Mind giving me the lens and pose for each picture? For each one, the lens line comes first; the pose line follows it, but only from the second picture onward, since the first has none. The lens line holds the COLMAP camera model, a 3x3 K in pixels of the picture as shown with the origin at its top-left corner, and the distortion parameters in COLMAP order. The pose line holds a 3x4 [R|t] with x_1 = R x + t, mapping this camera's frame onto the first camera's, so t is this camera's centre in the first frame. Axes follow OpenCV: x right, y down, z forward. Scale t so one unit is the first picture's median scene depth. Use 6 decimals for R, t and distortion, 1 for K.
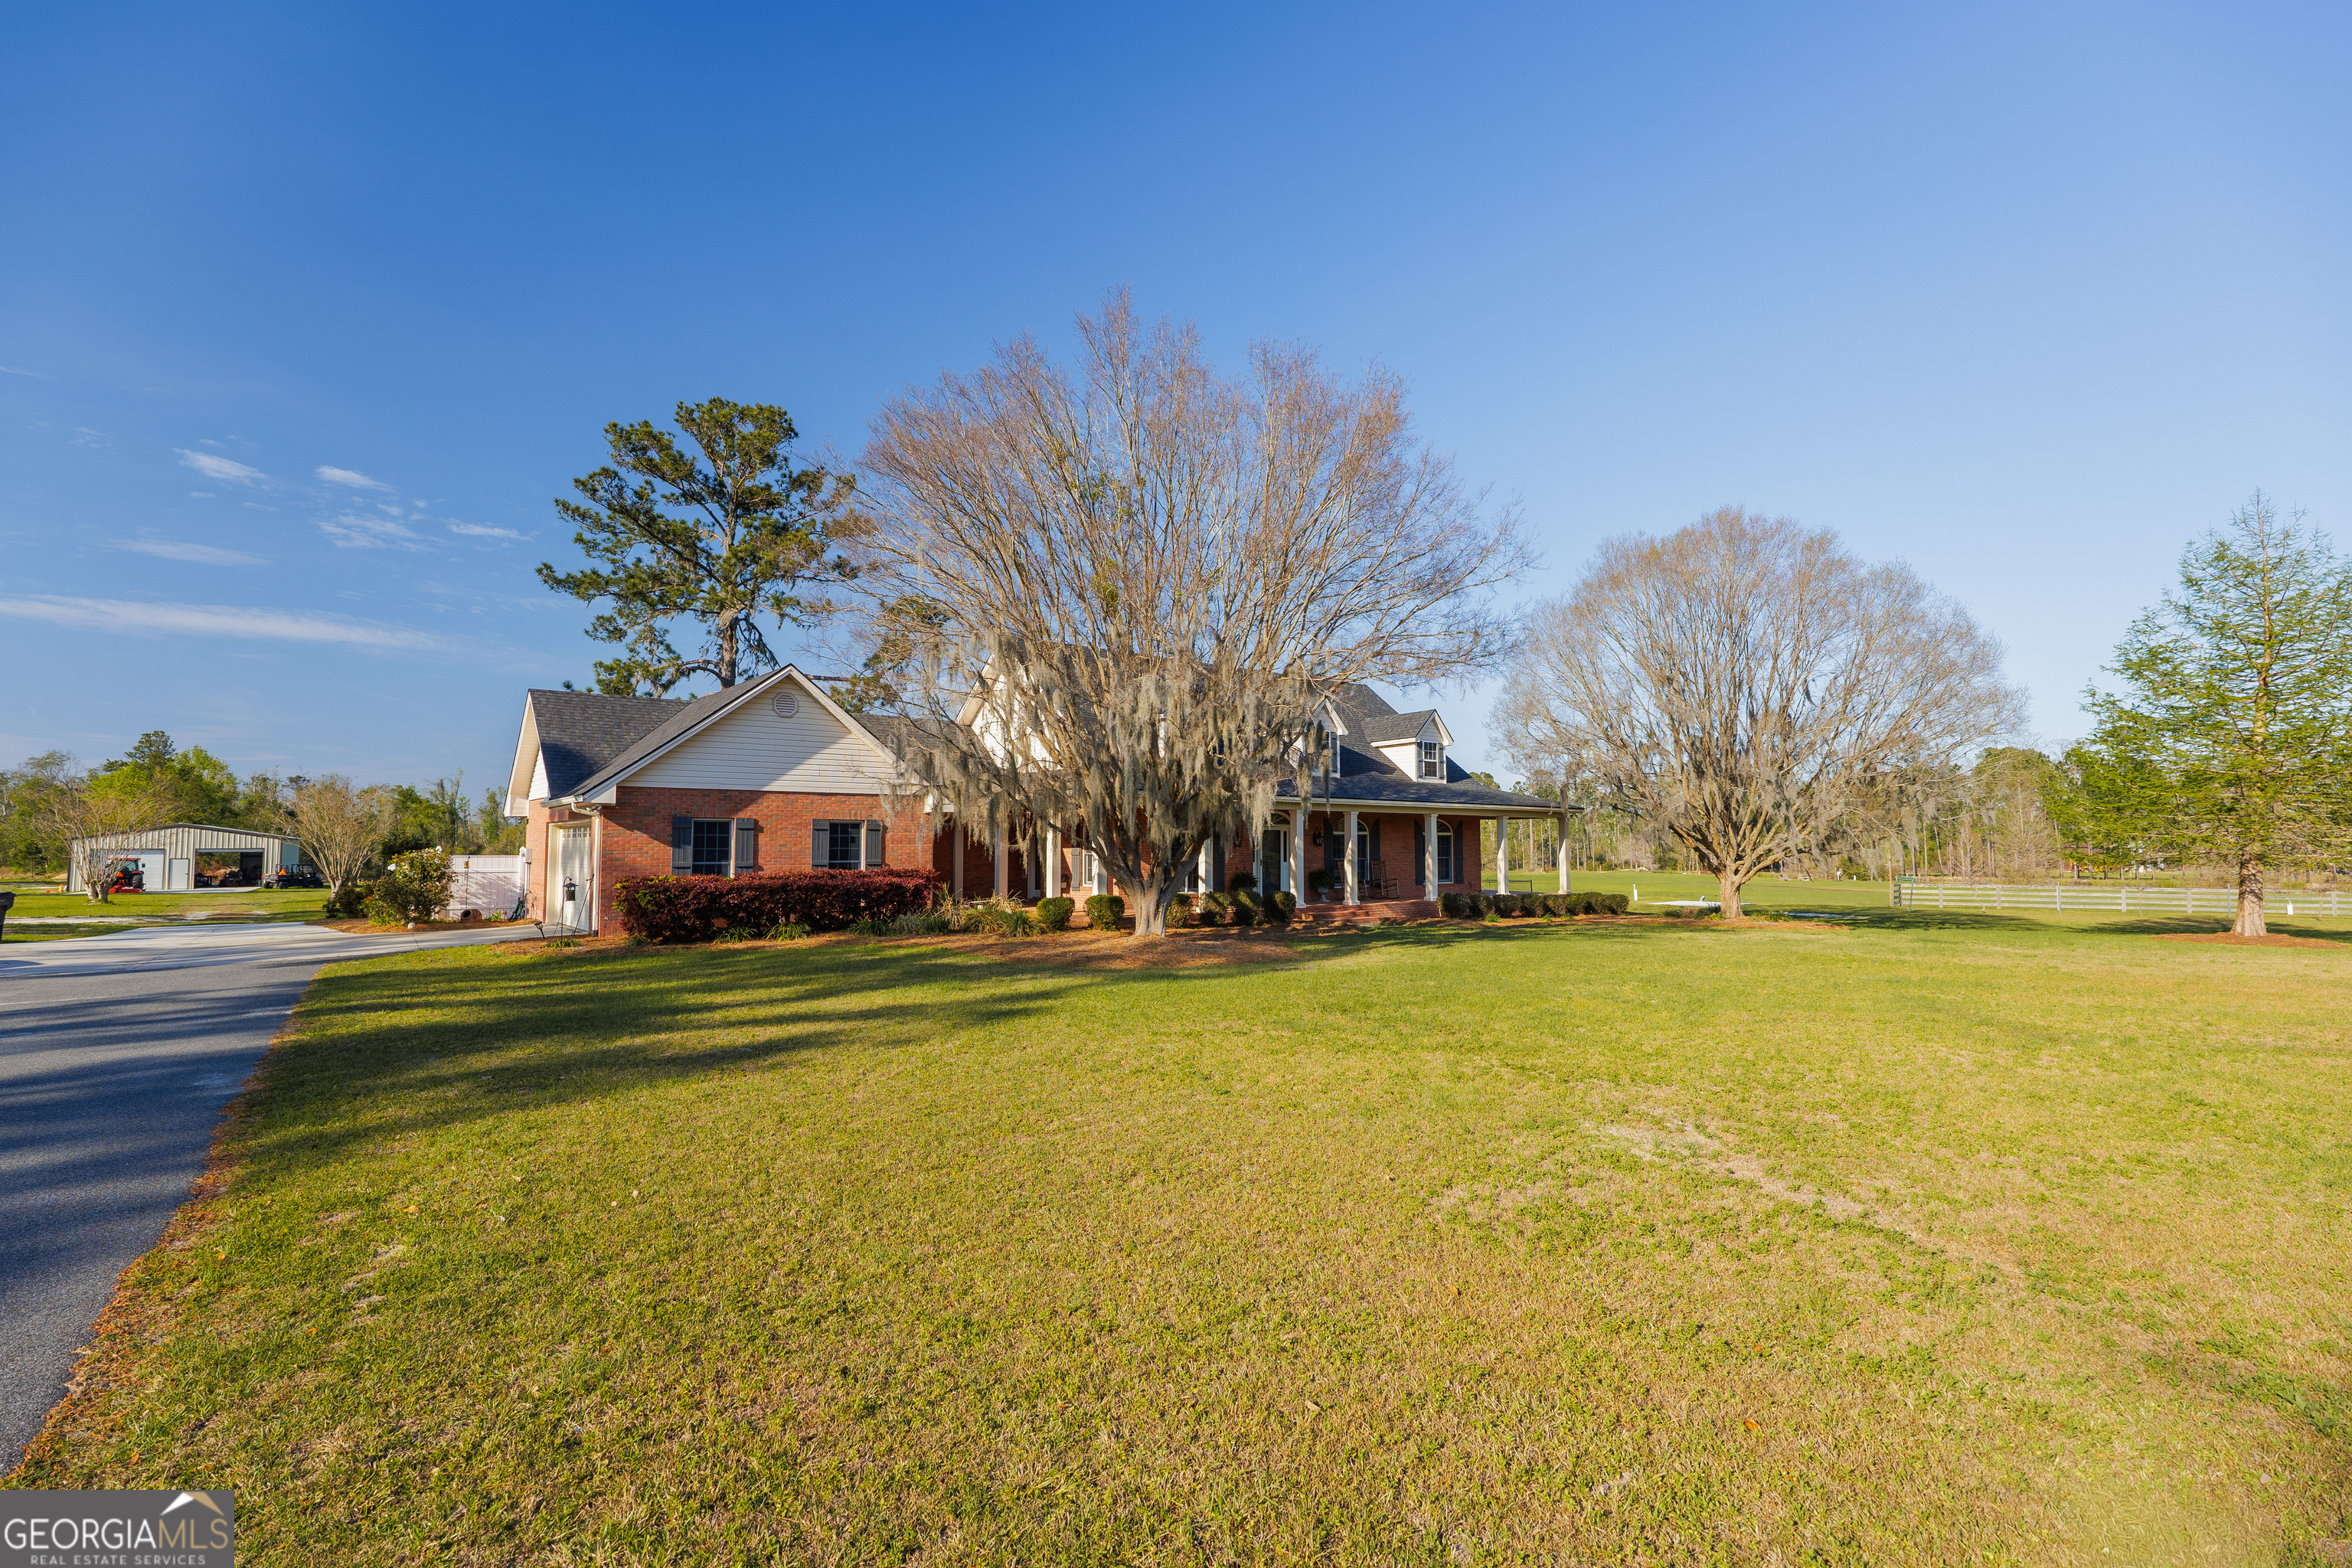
lens RADIAL K [[1099.3, 0, 1177.8], [0, 1099.3, 810.7], [0, 0, 1]] dist [0.002009, -0.000612]
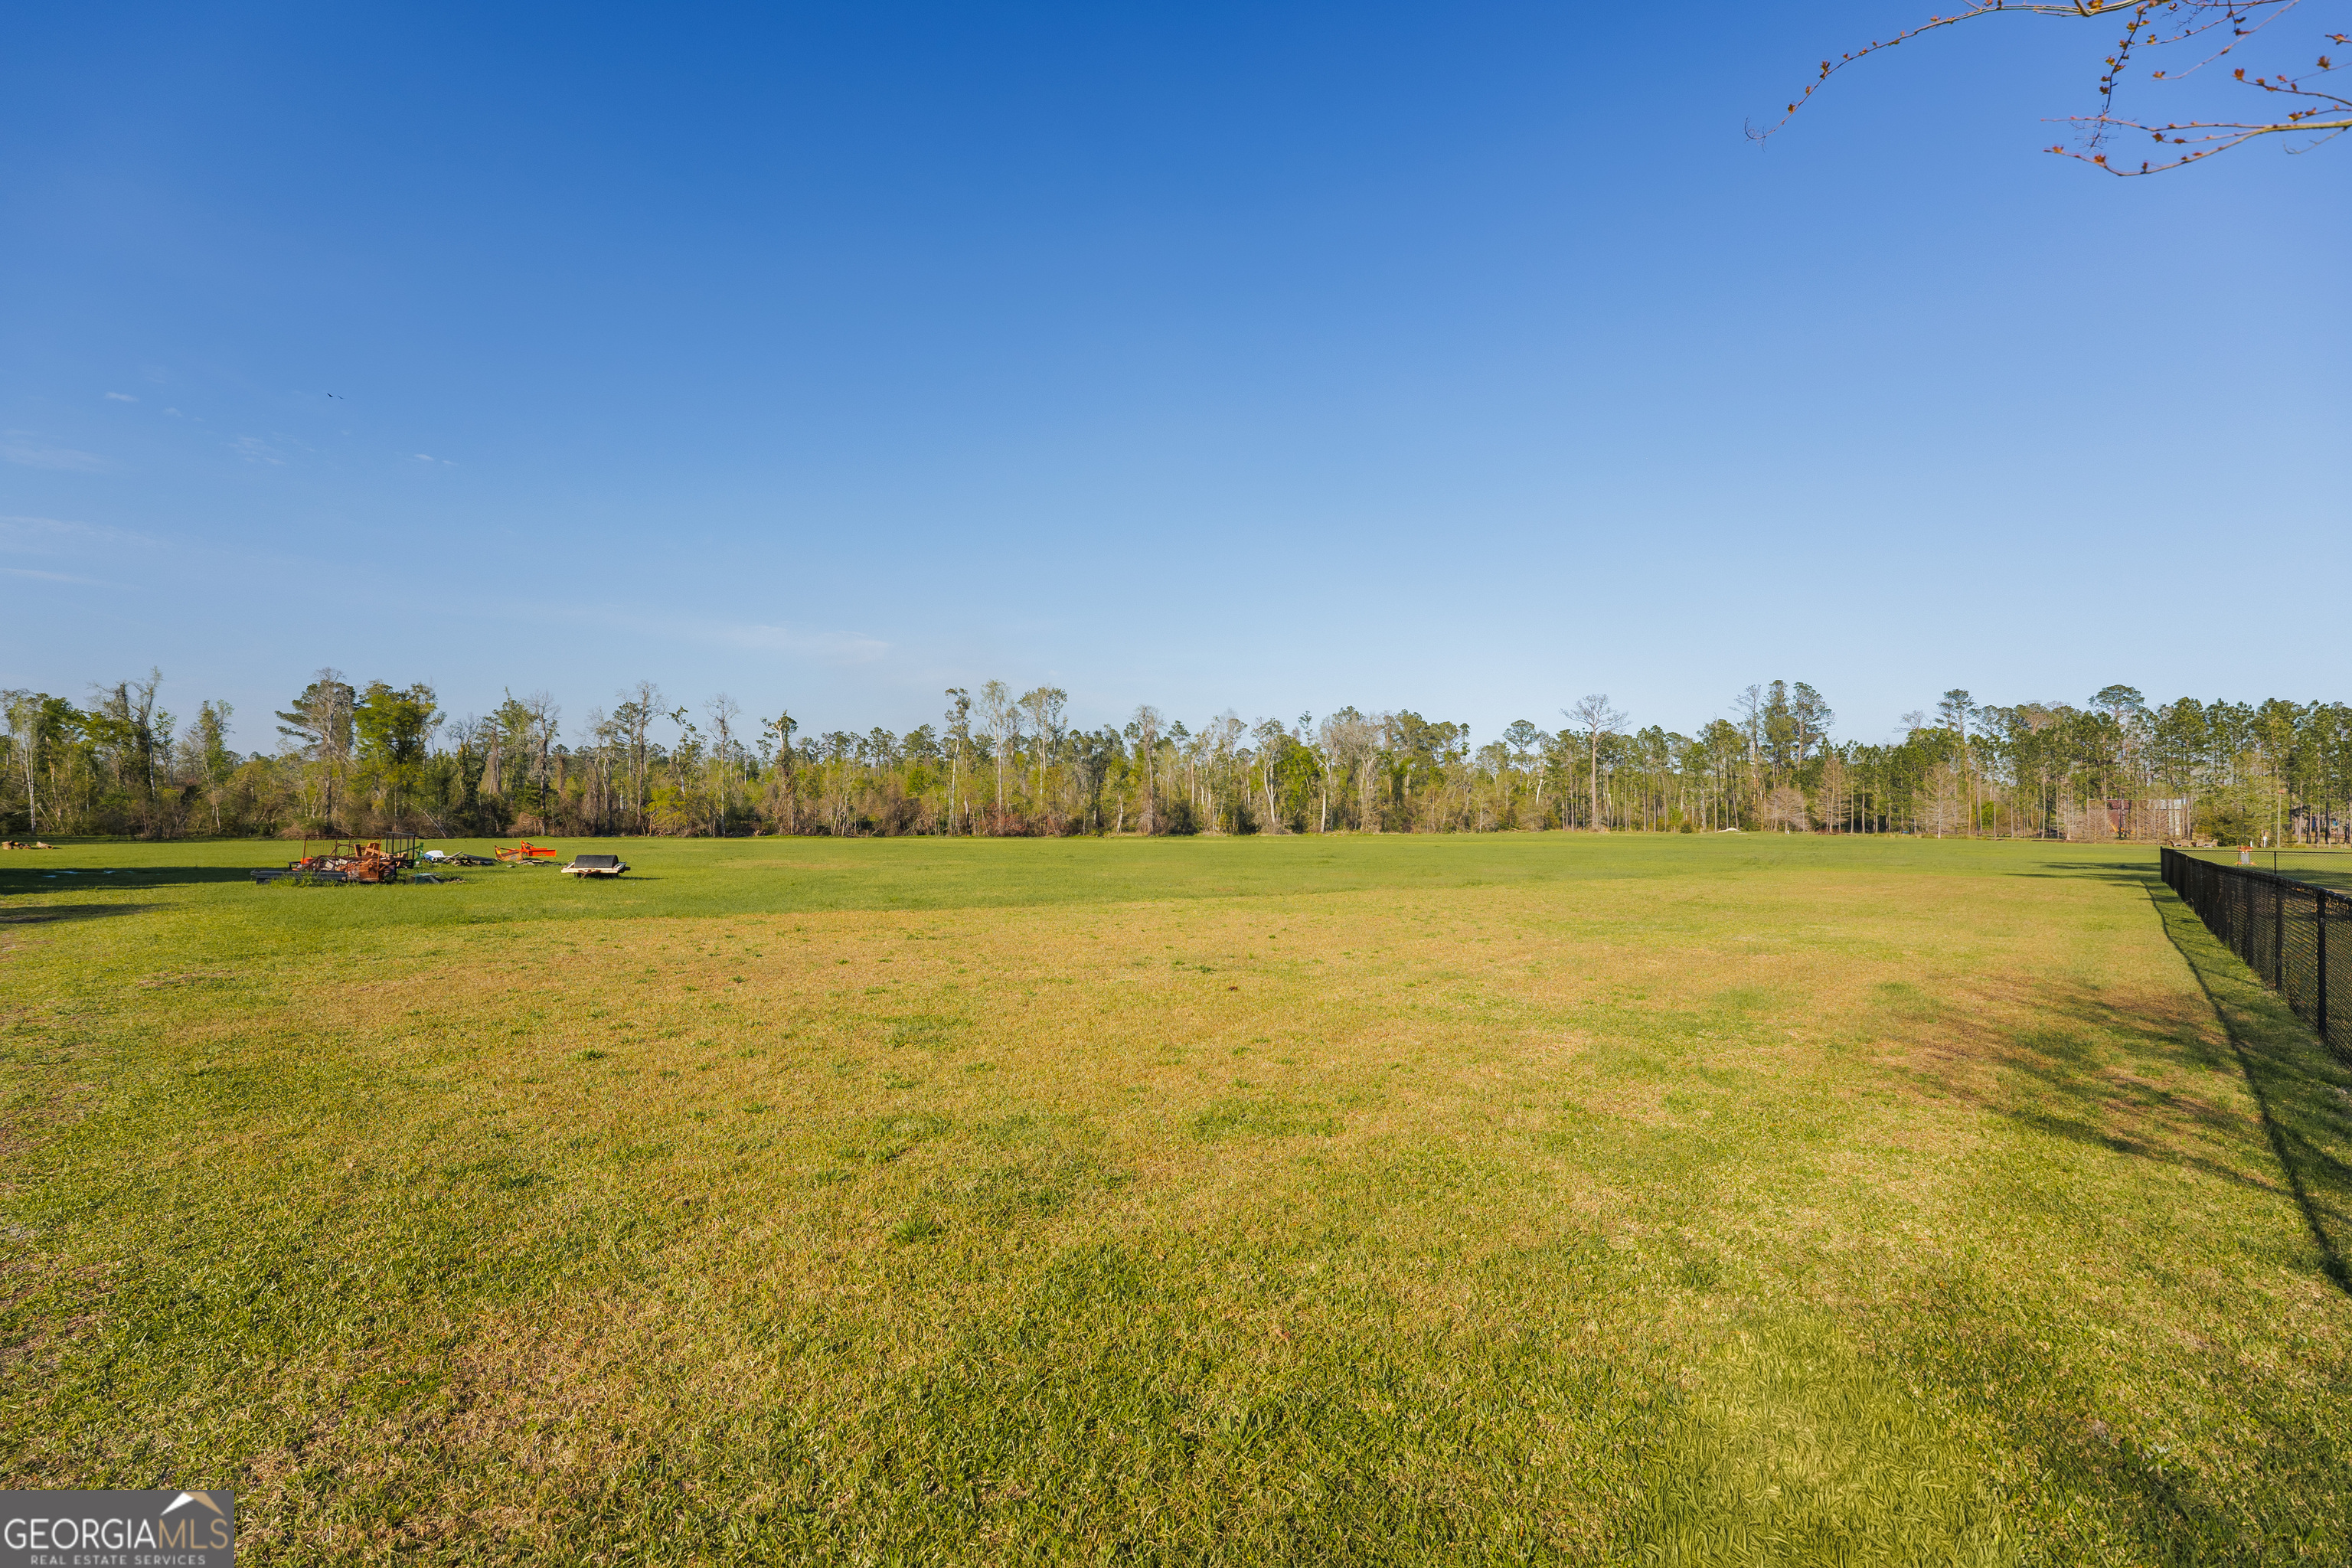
lens RADIAL K [[1065.9, 0, 1176.0], [0, 1065.9, 784.0], [0, 0, 1]] dist [0.005637, -0.000630]
pose [[0.976168, 0.012518, 0.216655, -0.288874], [-0.015977, 0.999771, 0.014224, 0.018214], [-0.216428, -0.017346, 0.976145, 0.355166]]
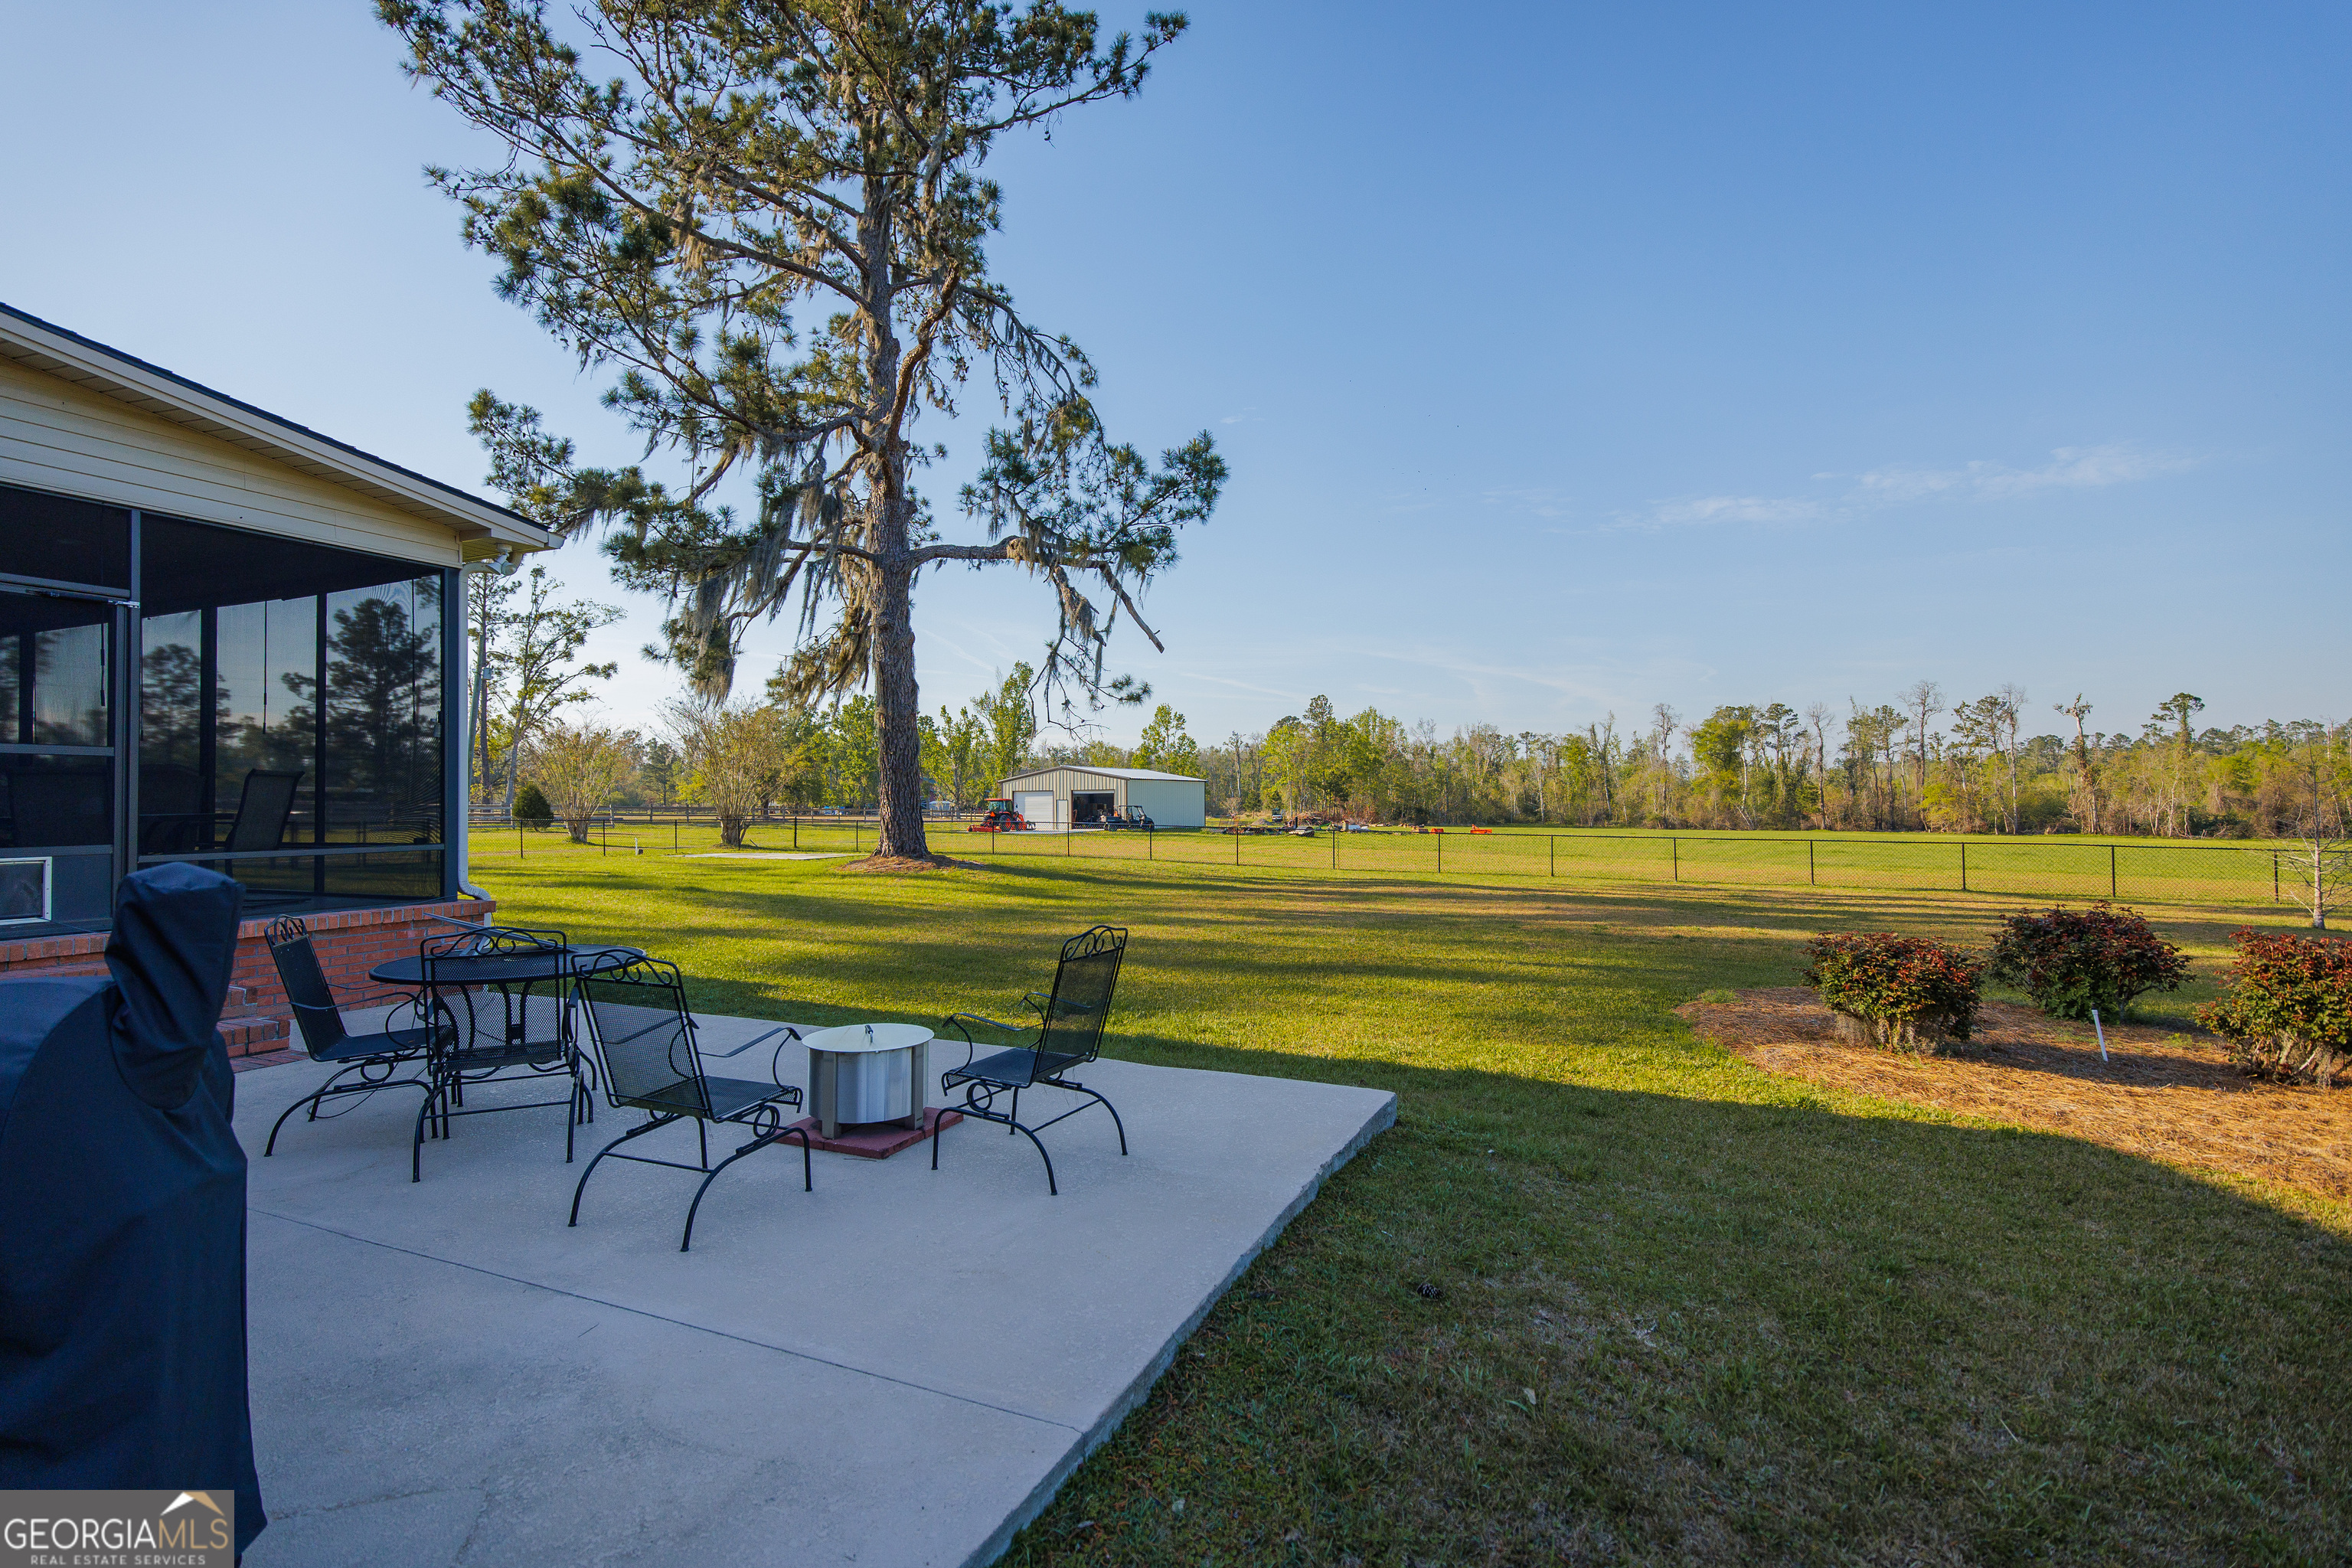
lens RADIAL K [[1065.9, 0, 1176.0], [0, 1065.9, 784.0], [0, 0, 1]] dist [0.005637, -0.000630]
pose [[0.473398, -0.016773, -0.880689, 0.000754], [0.036054, 0.999350, 0.000347, 0.016808], [0.880110, -0.031916, 0.473695, 0.317825]]
